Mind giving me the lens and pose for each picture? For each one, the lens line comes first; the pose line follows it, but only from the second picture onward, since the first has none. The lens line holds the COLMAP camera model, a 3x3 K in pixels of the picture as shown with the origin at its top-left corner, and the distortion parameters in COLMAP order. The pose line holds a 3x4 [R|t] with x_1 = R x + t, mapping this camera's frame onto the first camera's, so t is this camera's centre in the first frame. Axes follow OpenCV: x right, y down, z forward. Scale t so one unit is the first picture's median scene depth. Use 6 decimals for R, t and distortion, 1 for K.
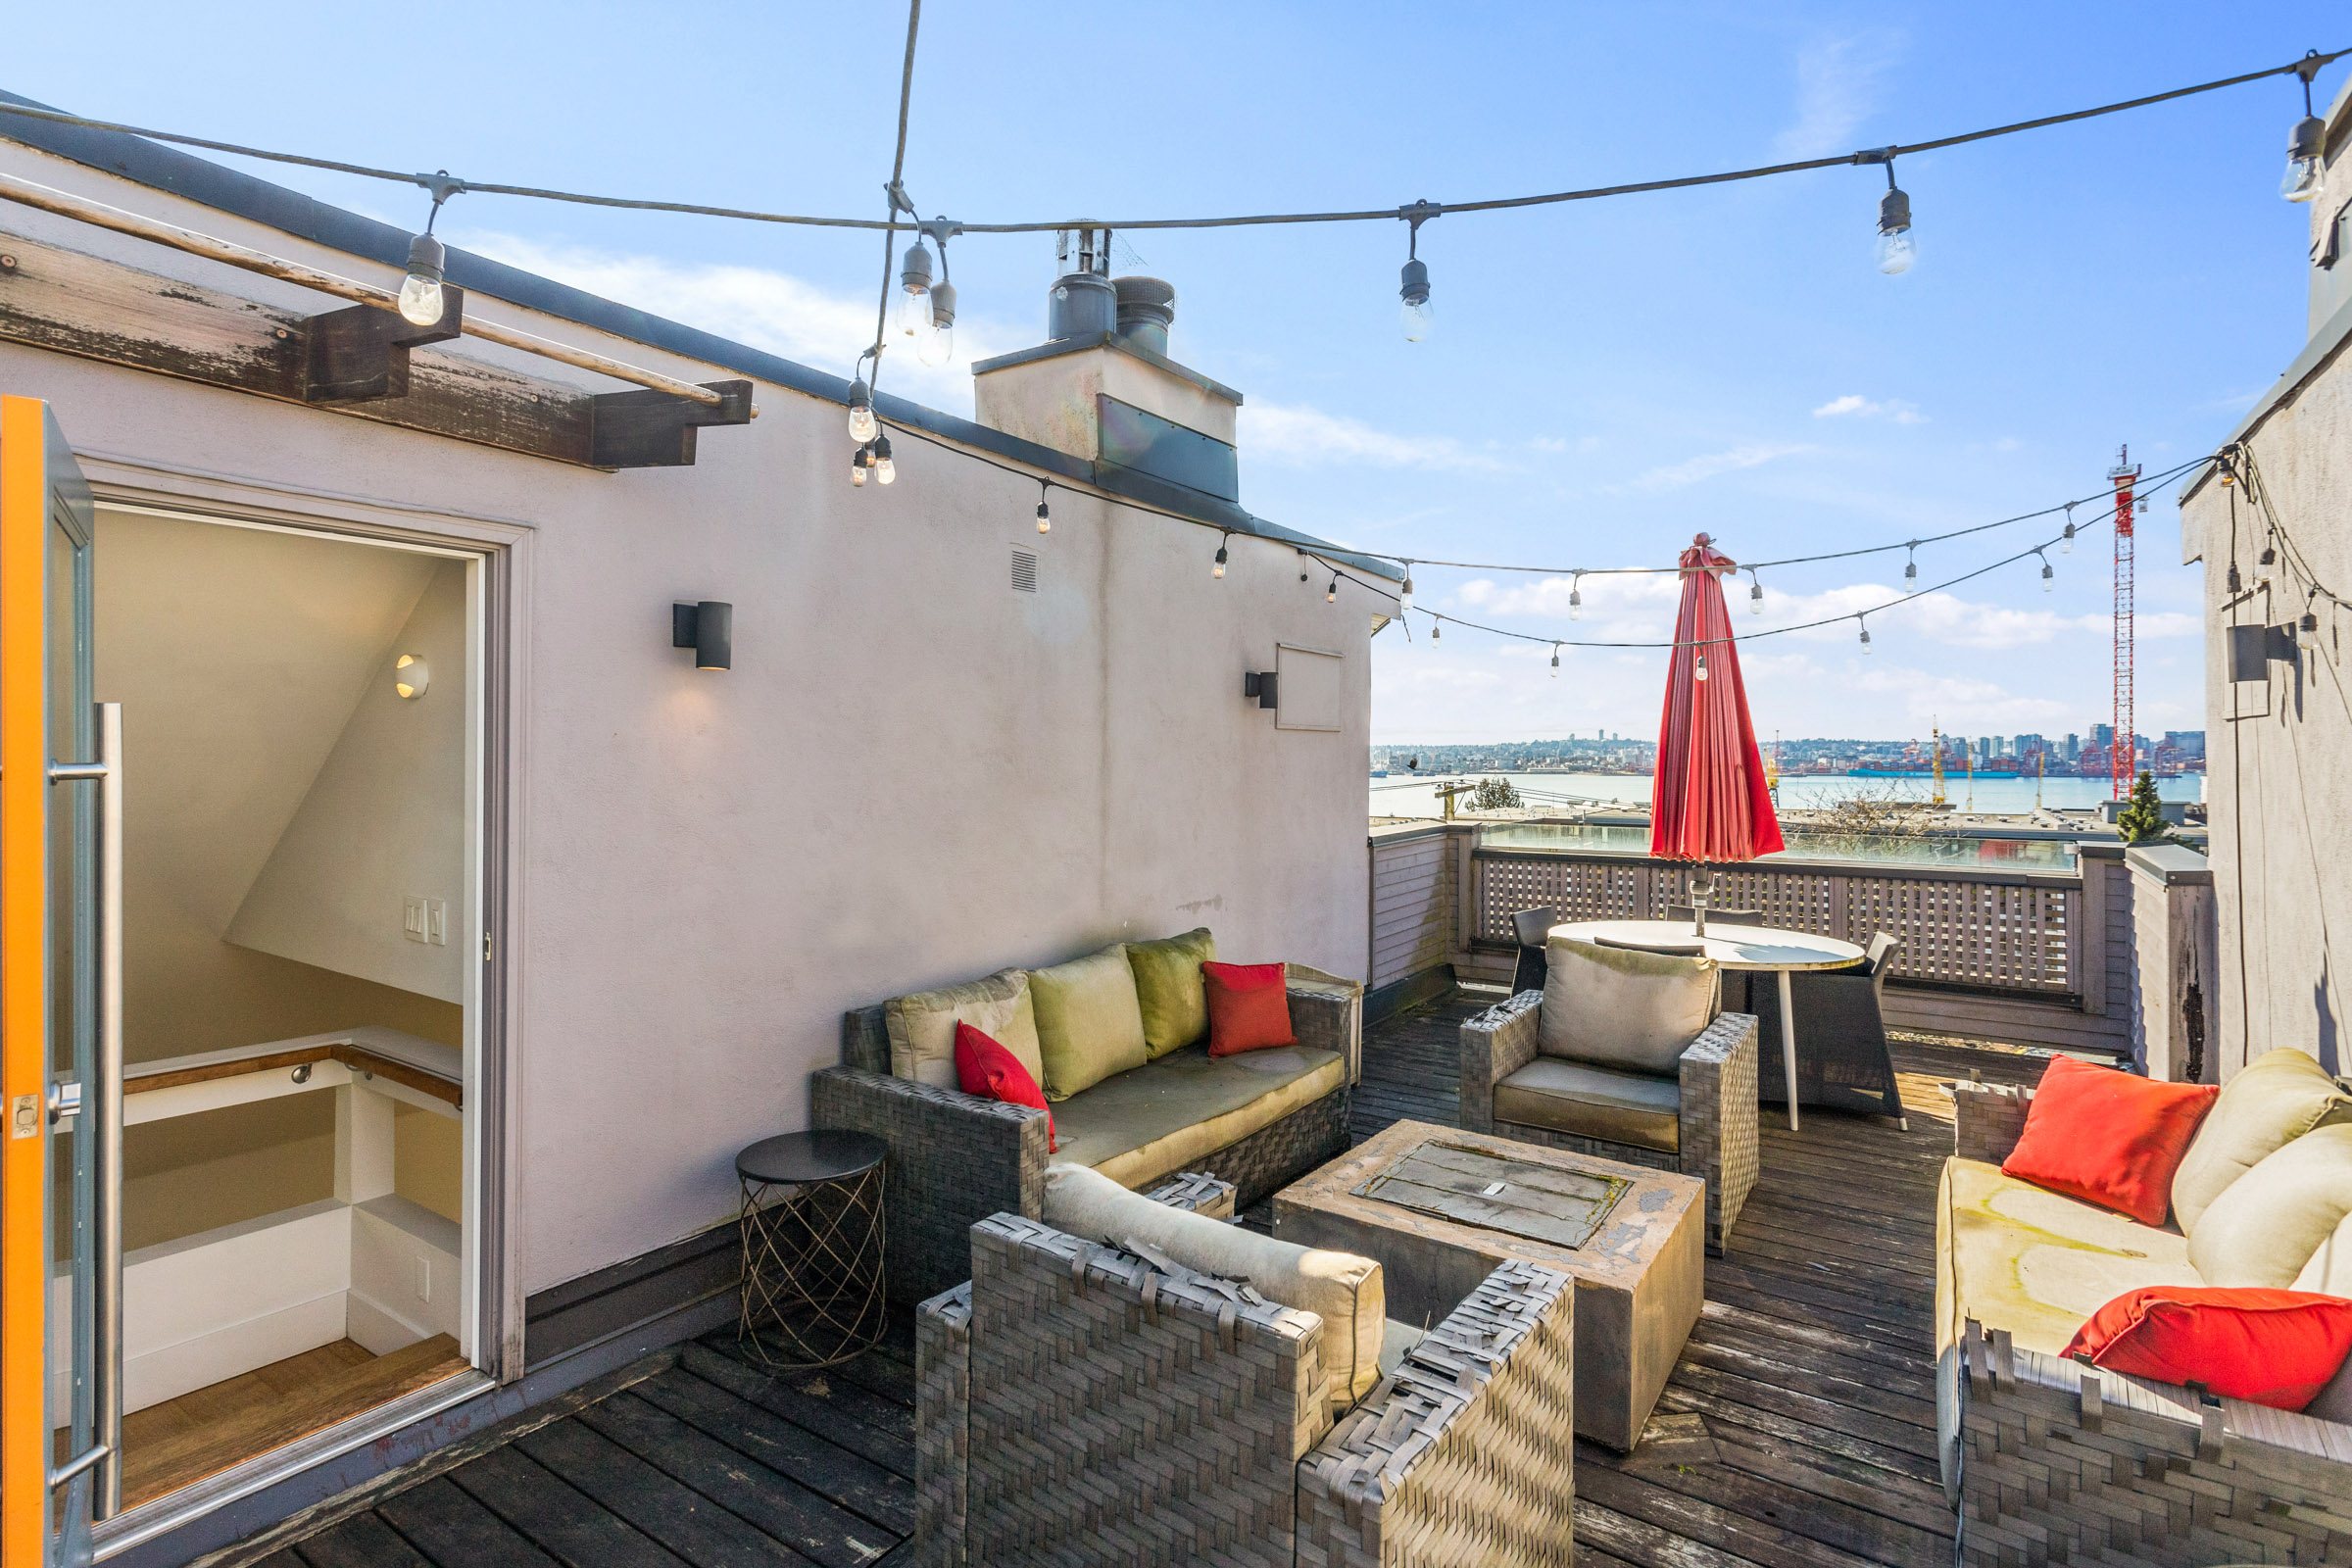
lens RADIAL K [[1140.8, 0, 1115.8], [0, 1140.8, 764.1], [0, 0, 1]] dist [0.002473, 0.002520]
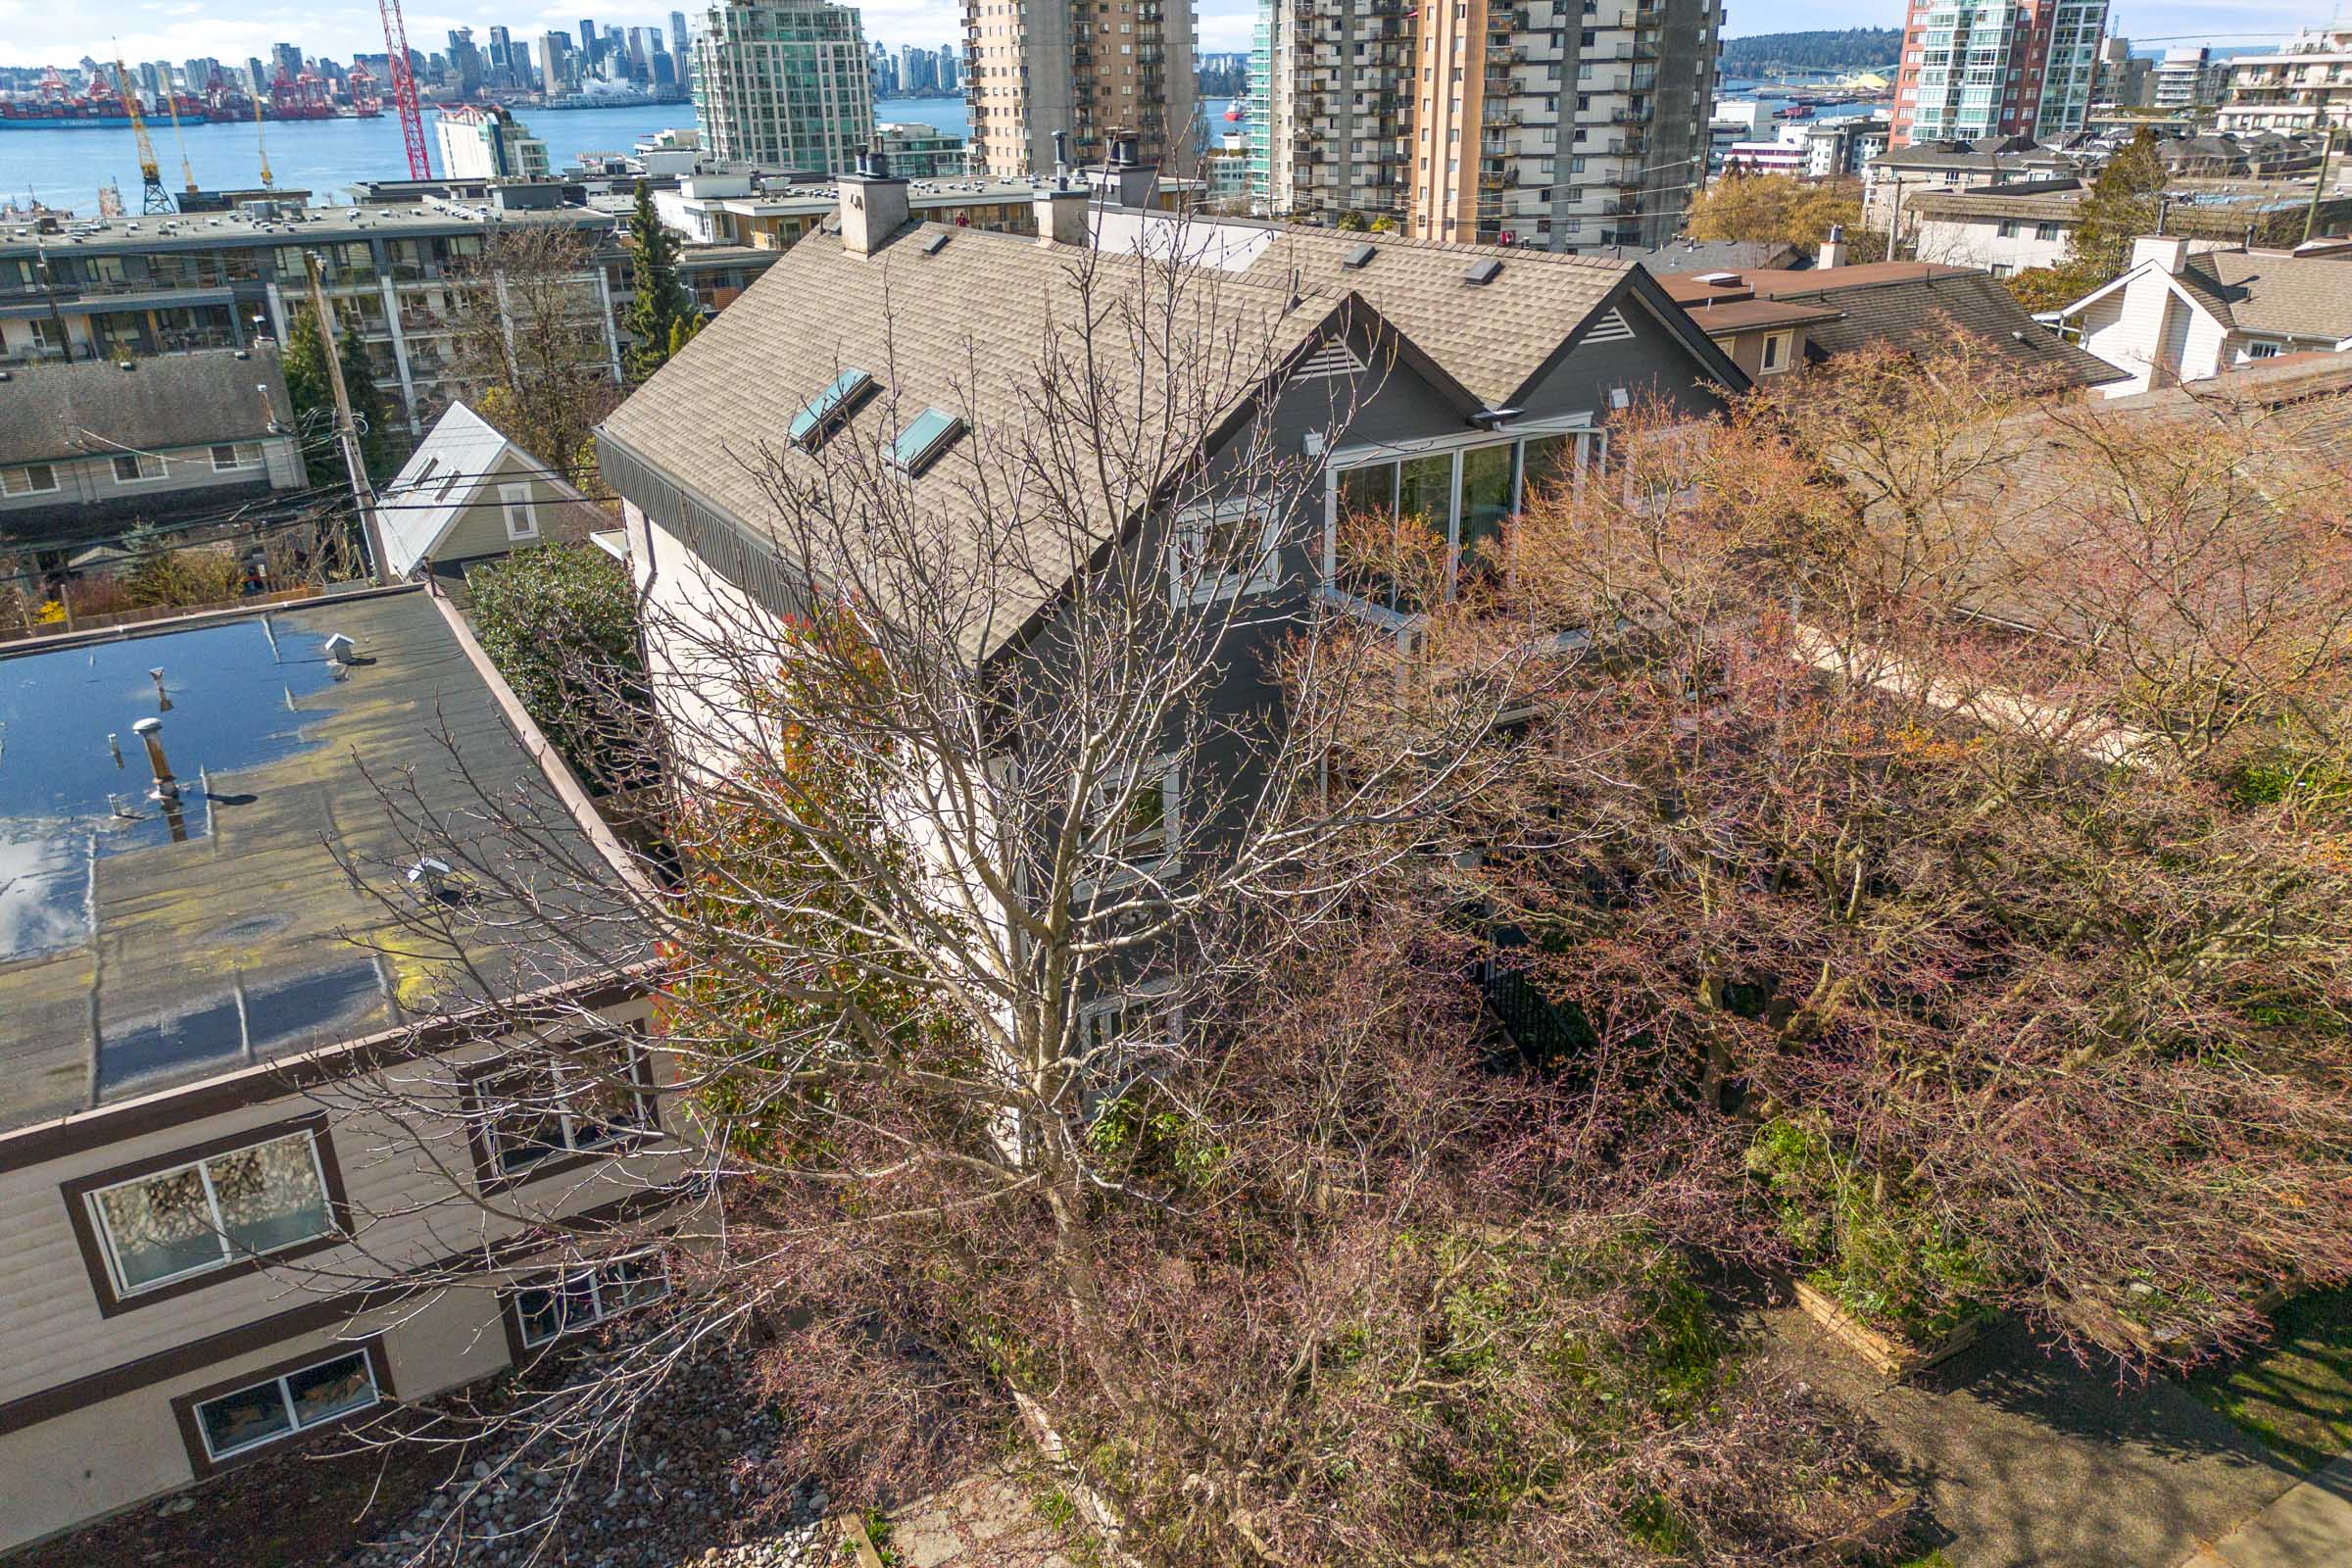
lens RADIAL K [[1672.5, 0, 1174.6], [0, 1672.5, 768.5], [0, 0, 1]] dist [0.078476, -0.077474]
pose [[0.395630, -0.357637, 0.845915, -4.274761], [0.026929, 0.925186, 0.378557, -0.569362], [-0.918015, -0.126989, 0.375662, -1.802660]]
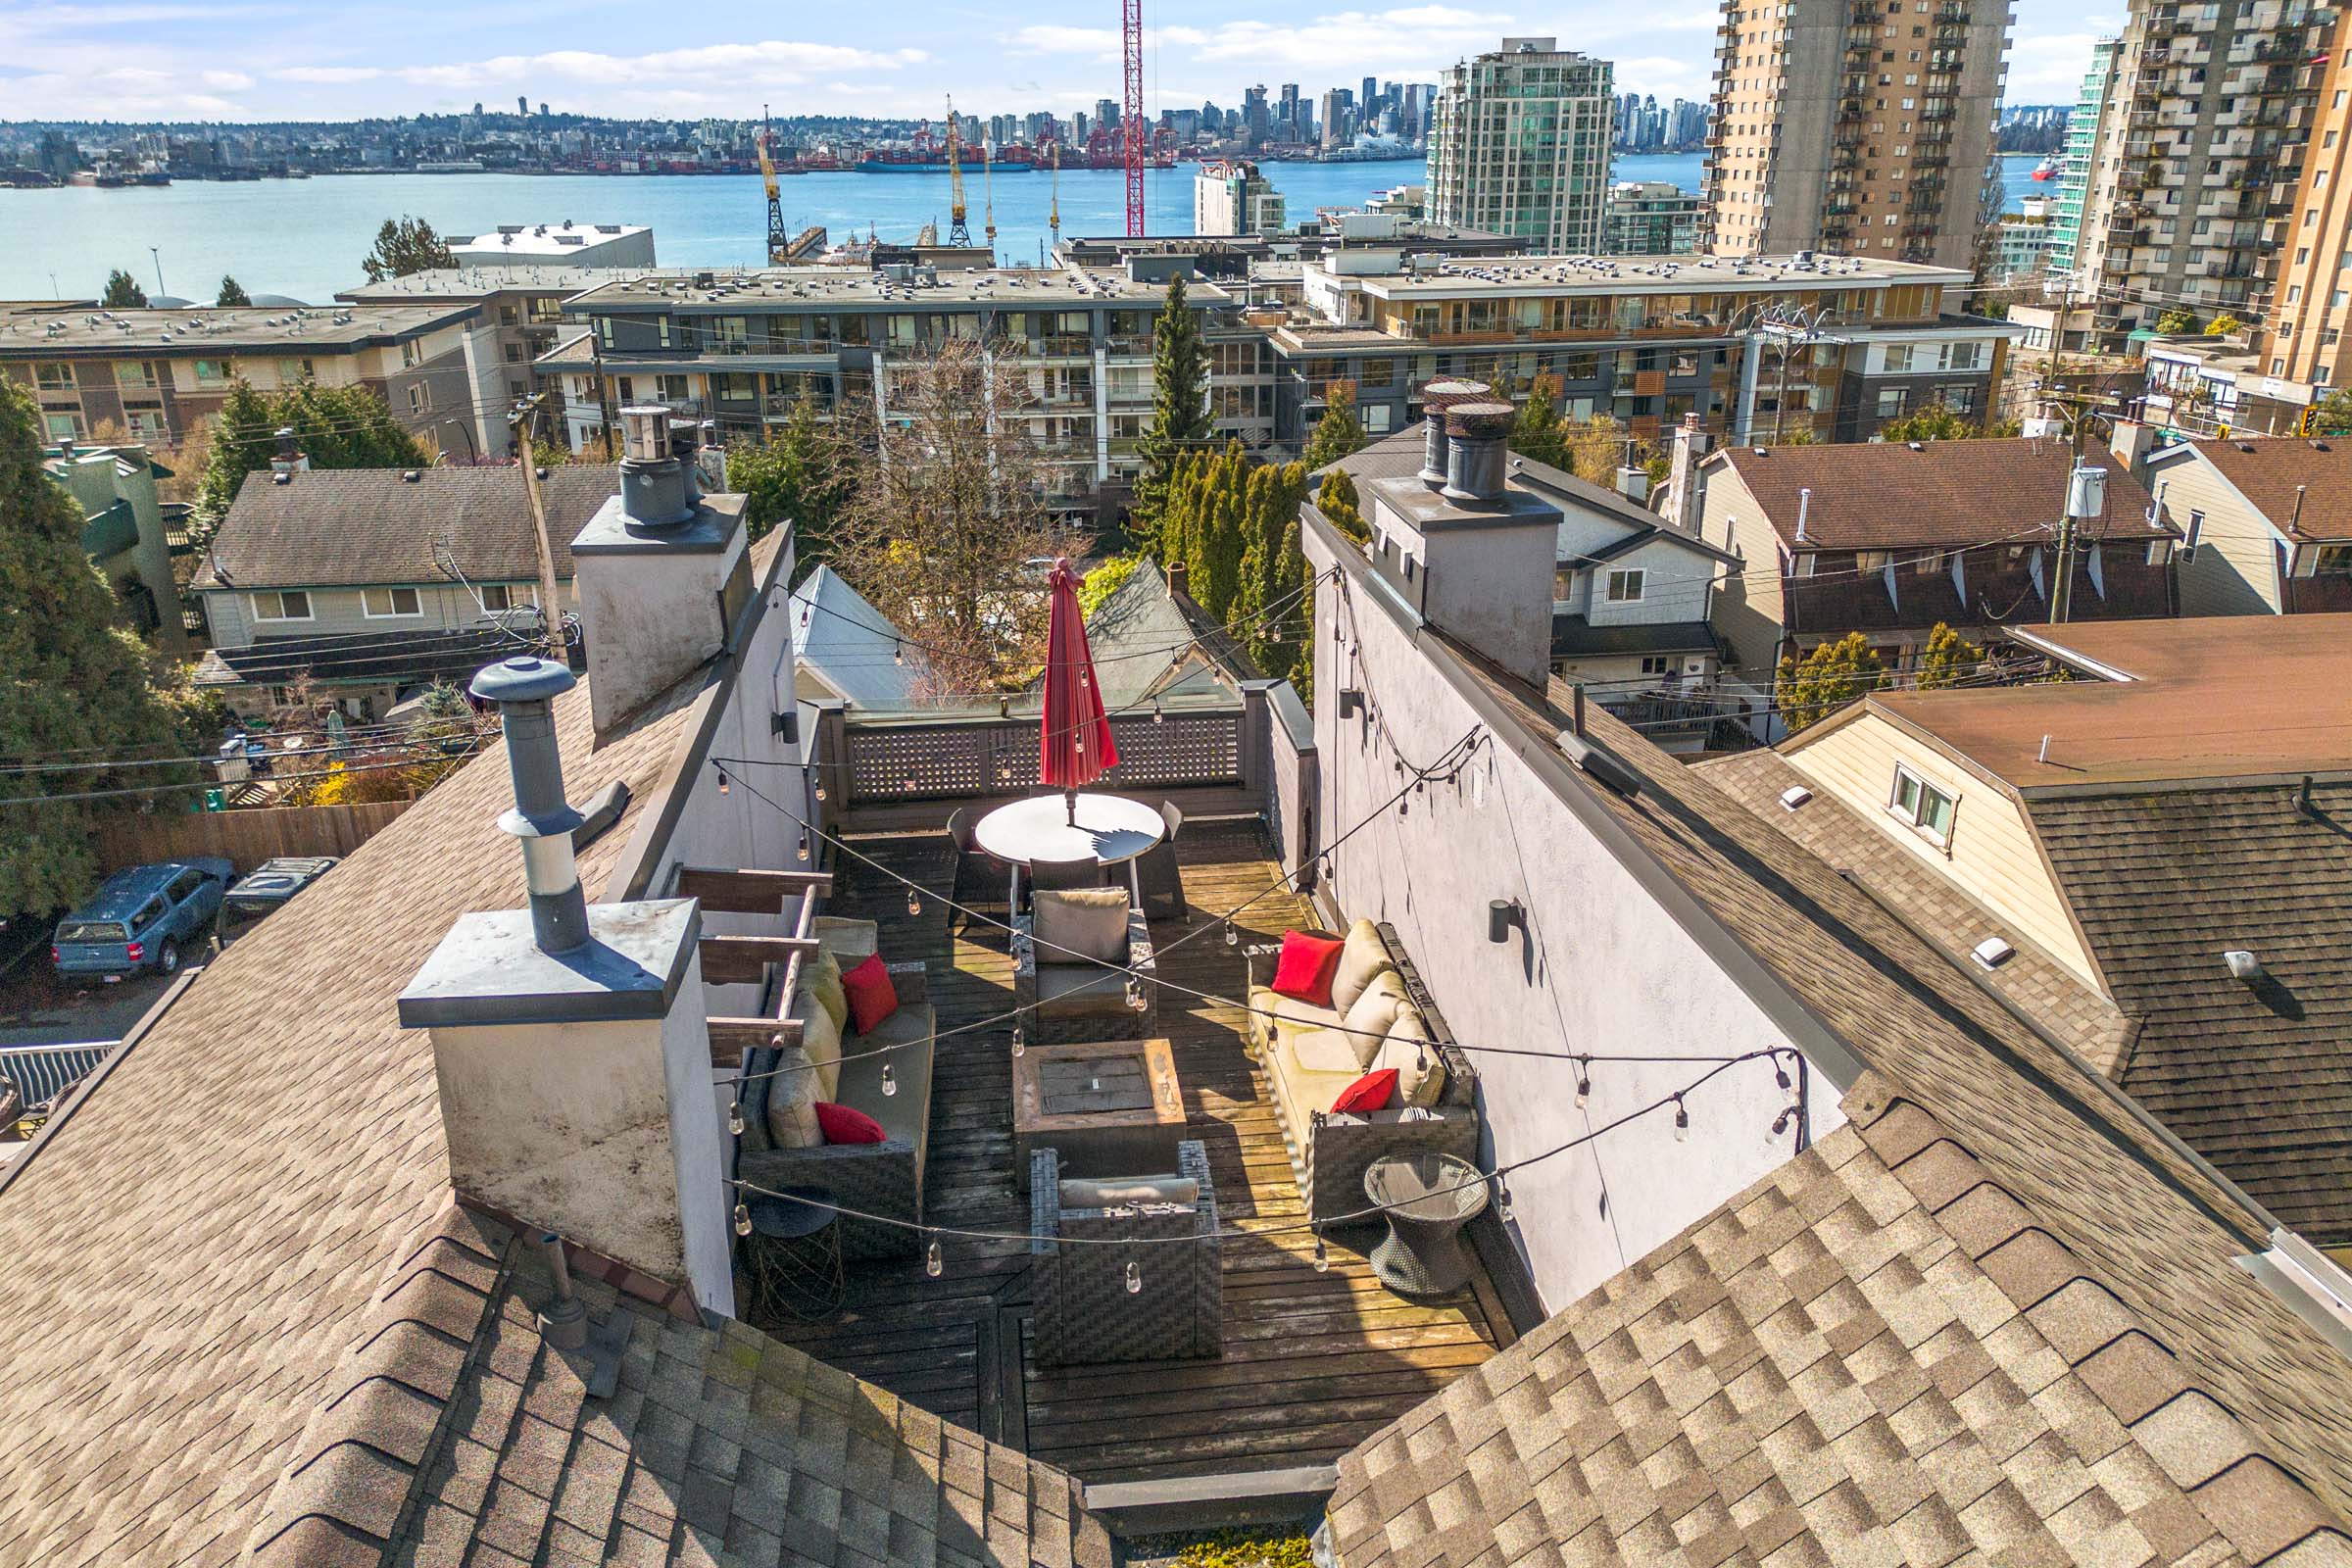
lens RADIAL K [[1672.5, 0, 1173.9], [0, 1672.5, 776.6], [0, 0, 1]] dist [0.078476, -0.077474]
pose [[0.733896, -0.245917, 0.633184, -0.739101], [0.012370, 0.936848, 0.349517, -0.659867], [-0.679149, -0.248676, 0.690591, -0.561476]]
